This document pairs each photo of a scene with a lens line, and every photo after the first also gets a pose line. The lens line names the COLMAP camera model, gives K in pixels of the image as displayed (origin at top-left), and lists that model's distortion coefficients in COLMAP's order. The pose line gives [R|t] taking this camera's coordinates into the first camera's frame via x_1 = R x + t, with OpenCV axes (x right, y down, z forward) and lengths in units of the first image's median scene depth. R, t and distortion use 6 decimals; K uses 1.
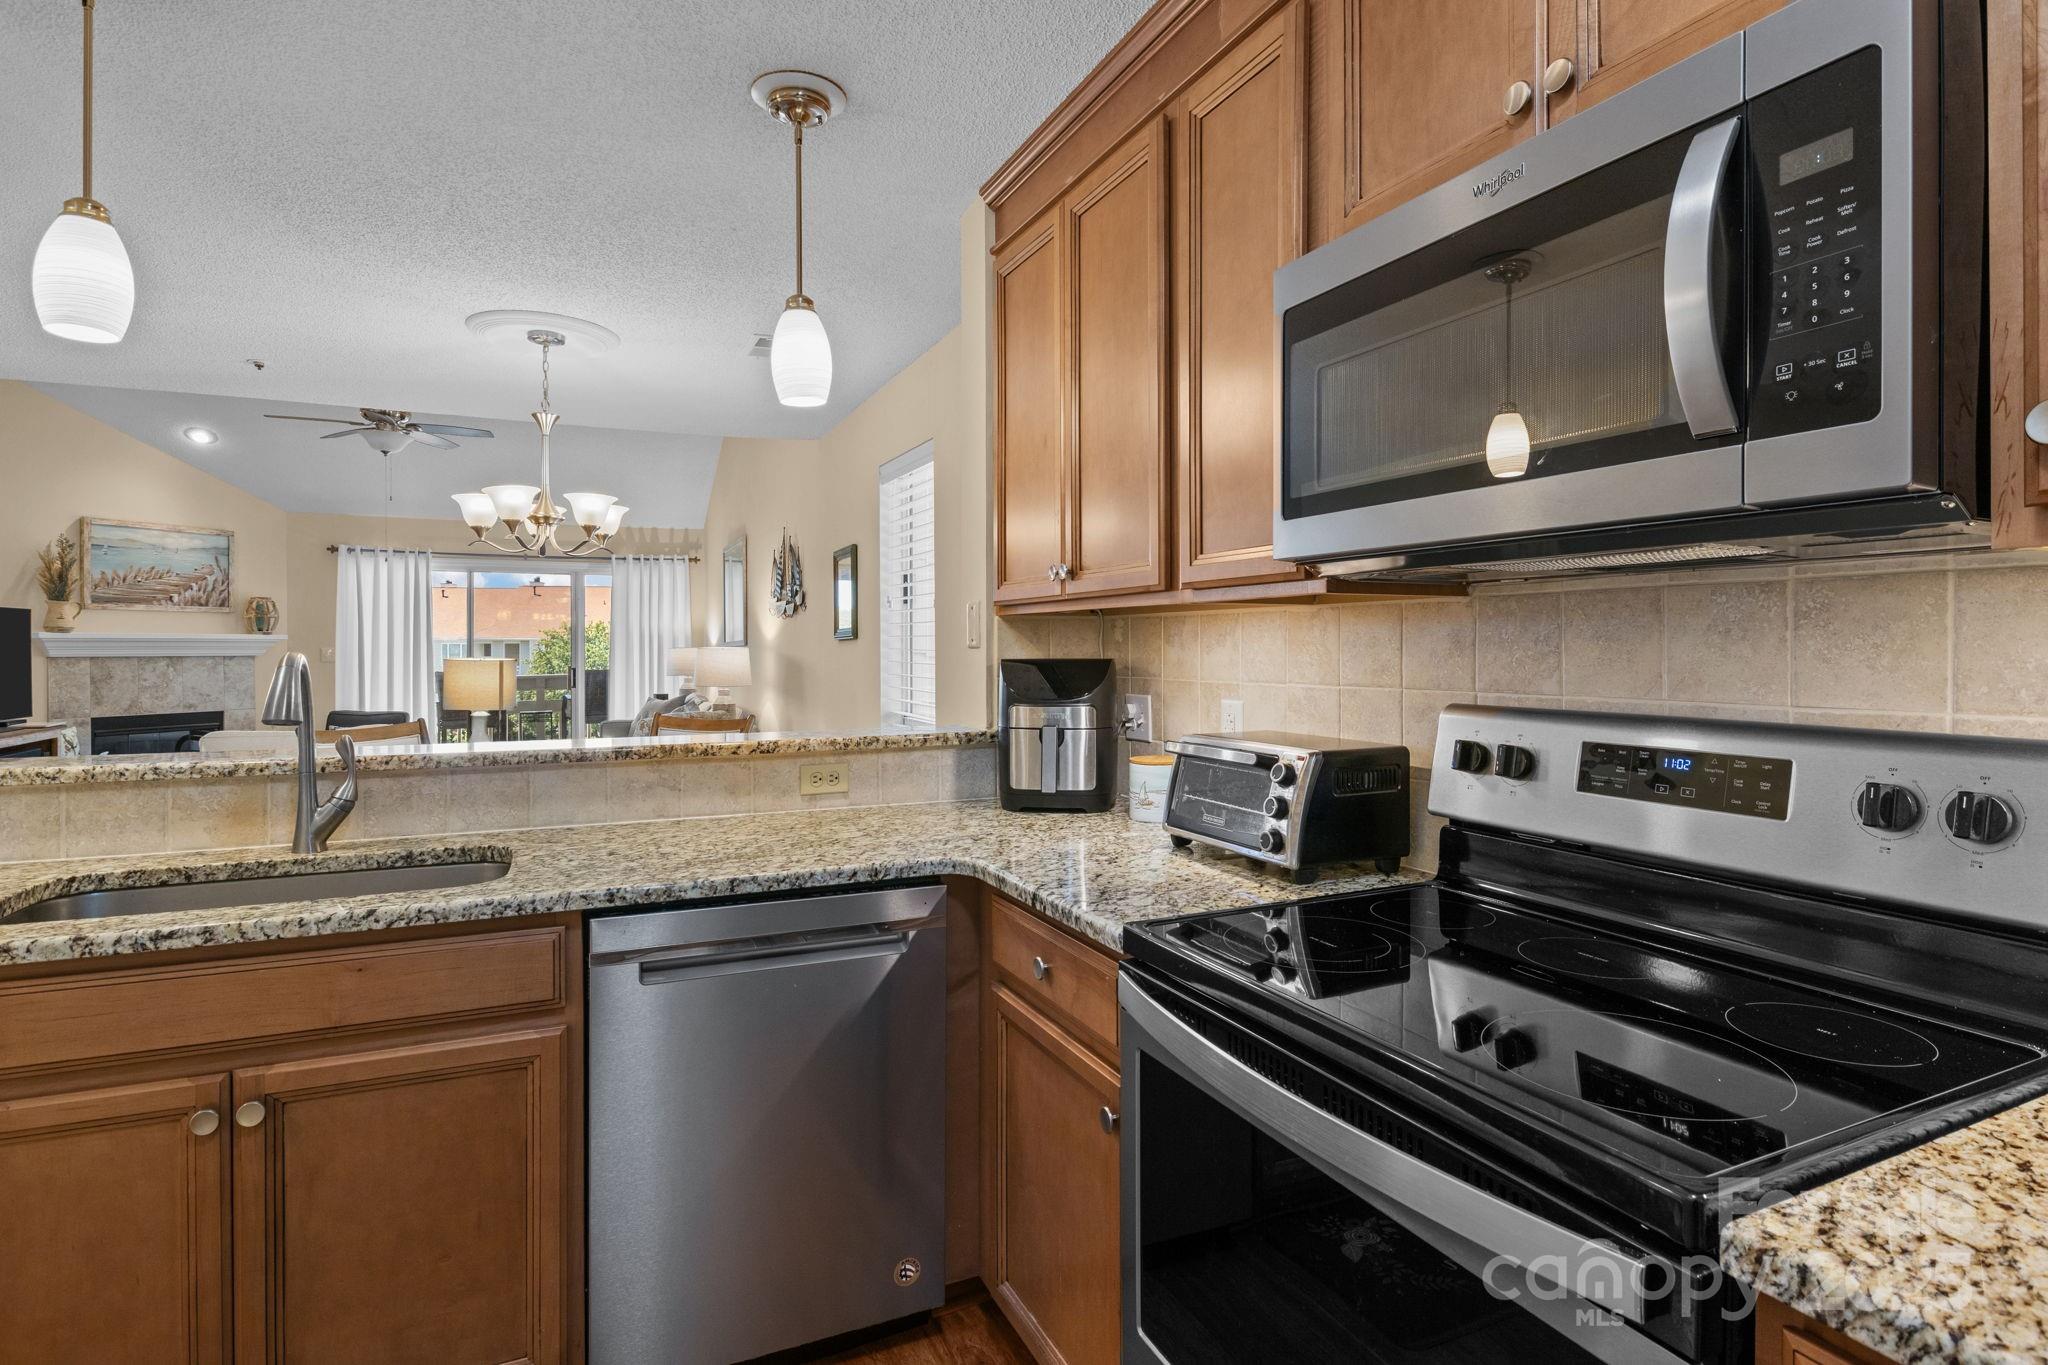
lens RADIAL K [[1021.1, 0, 1033.7], [0, 1021.1, 657.0], [0, 0, 1]] dist [-0.010322, -0.001744]
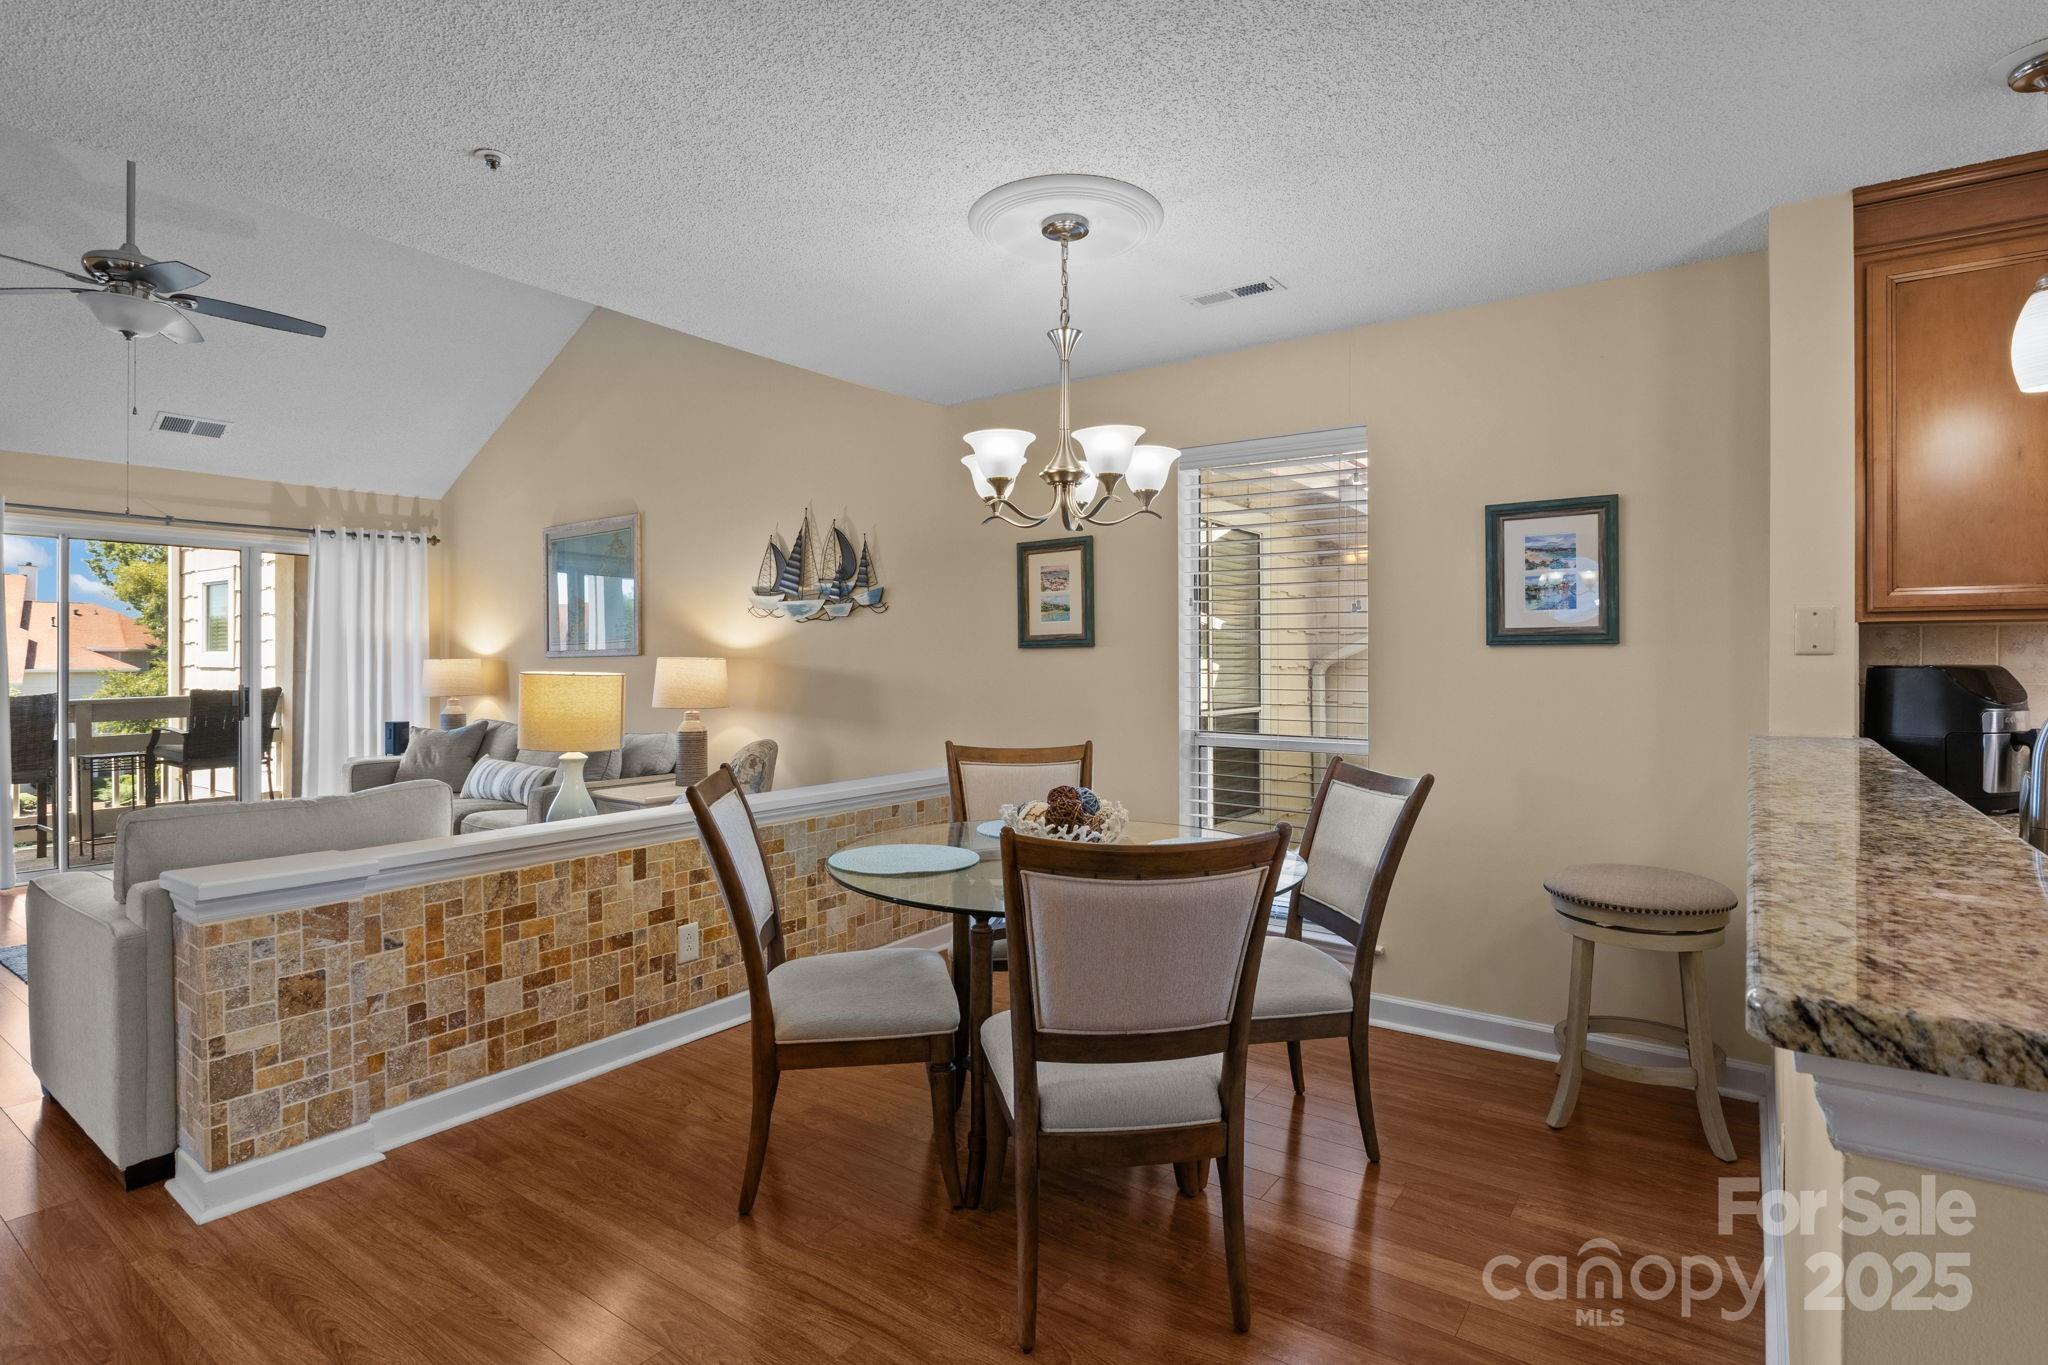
lens RADIAL K [[1021.1, 0, 1042.7], [0, 1021.1, 663.5], [0, 0, 1]] dist [-0.010322, -0.001744]
pose [[0.867009, -0.001462, 0.498291, -1.510371], [0.004870, 0.999973, -0.005539, 0.002078], [-0.498269, 0.007229, 0.866992, 0.674894]]
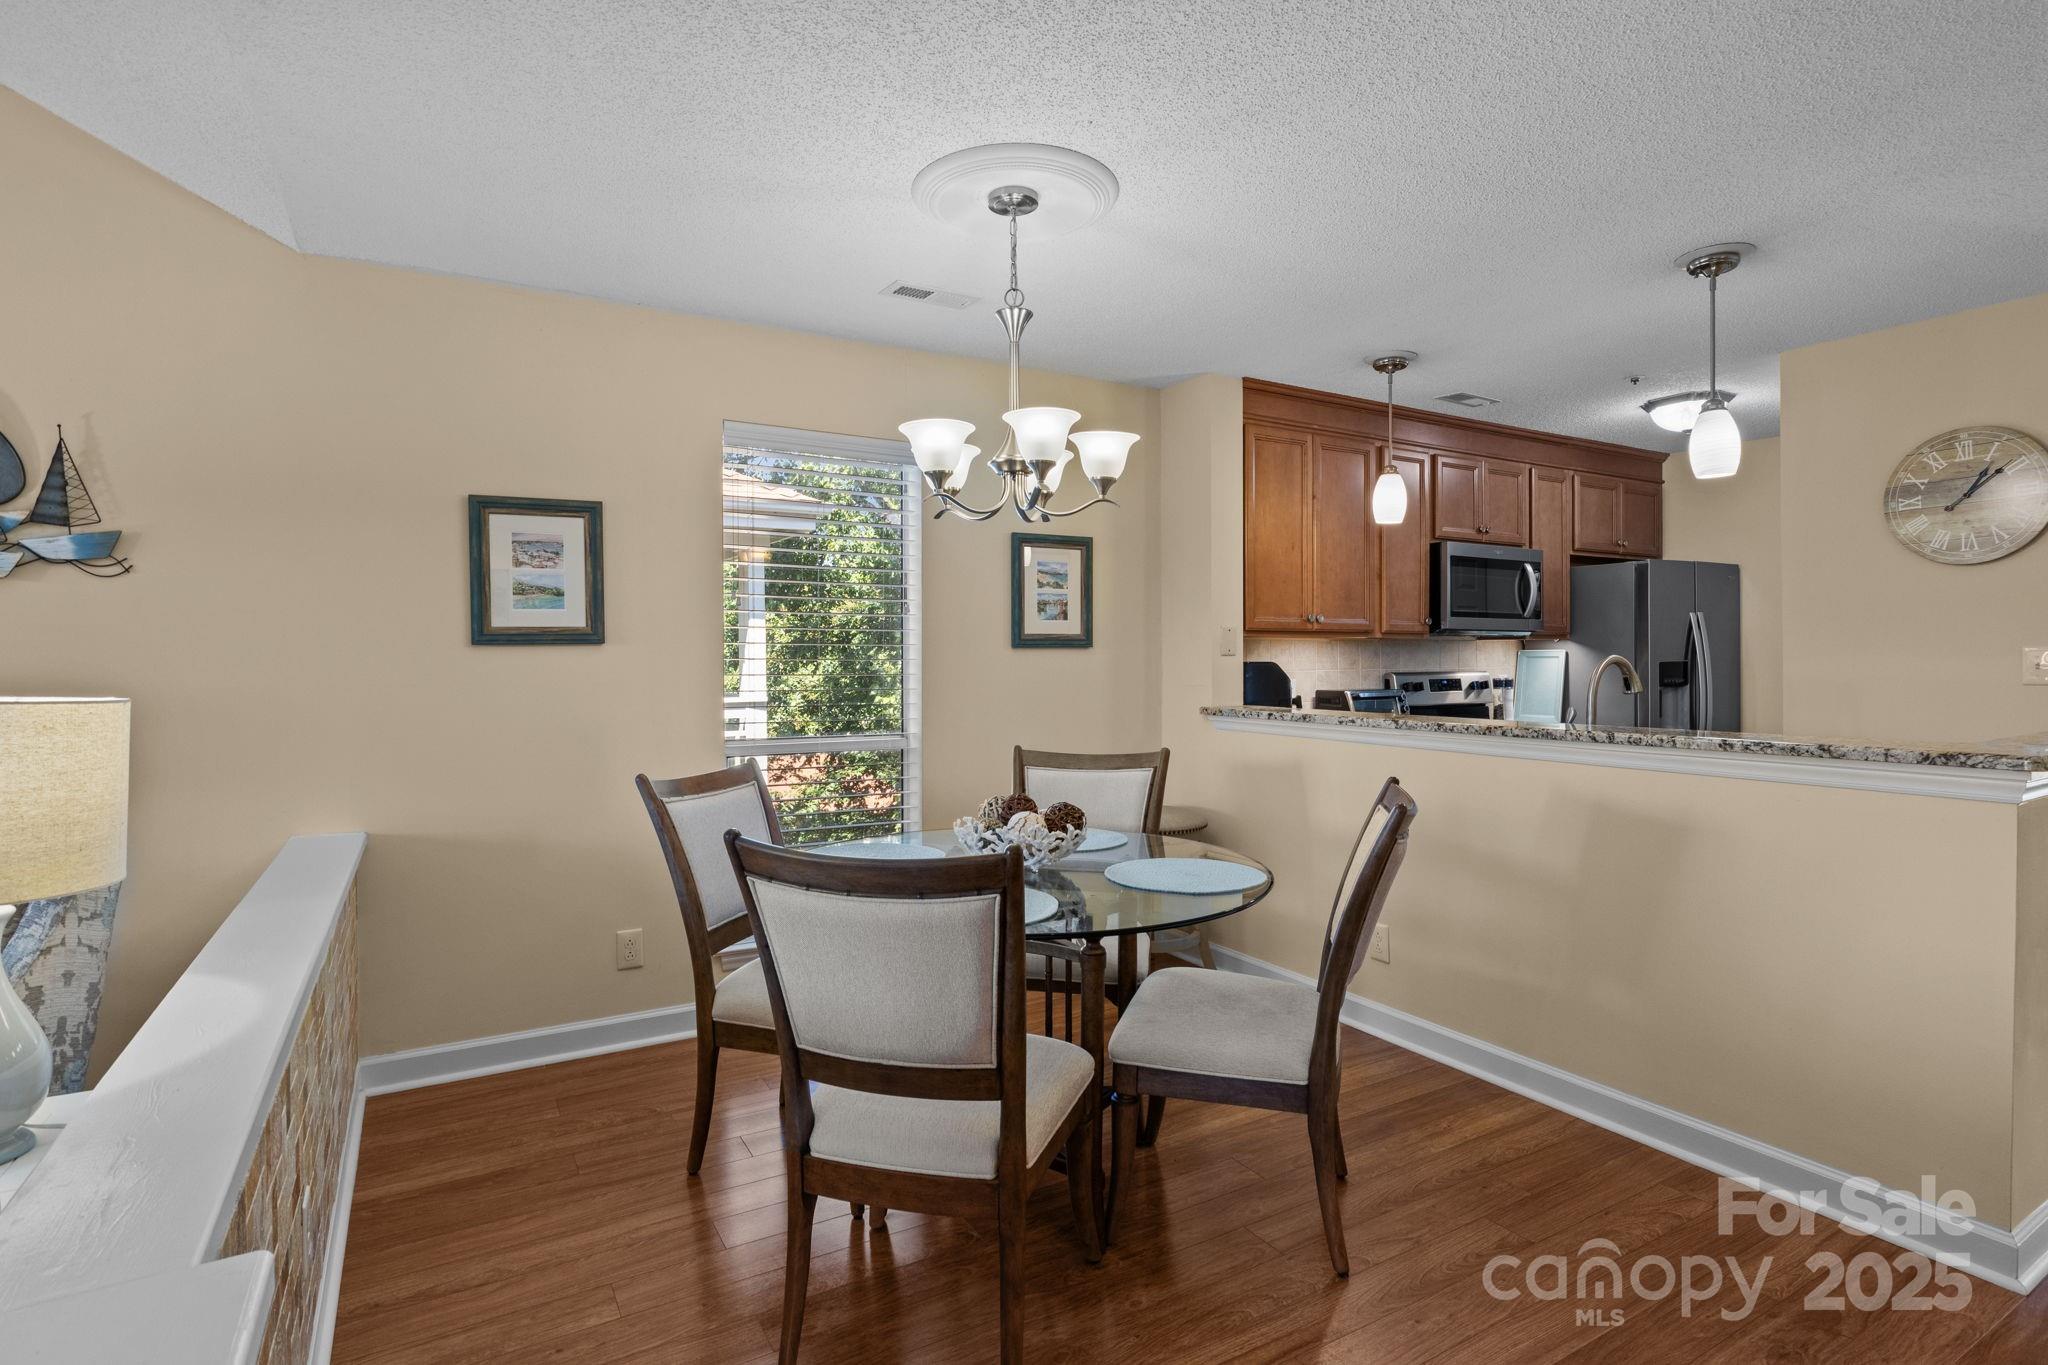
lens RADIAL K [[1021.1, 0, 1032.4], [0, 1021.1, 664.3], [0, 0, 1]] dist [-0.010322, -0.001744]
pose [[-0.098697, -0.006635, 0.995095, -2.055104], [0.012096, 0.999896, 0.007867, -0.014573], [-0.995044, 0.012813, -0.098606, 1.874040]]
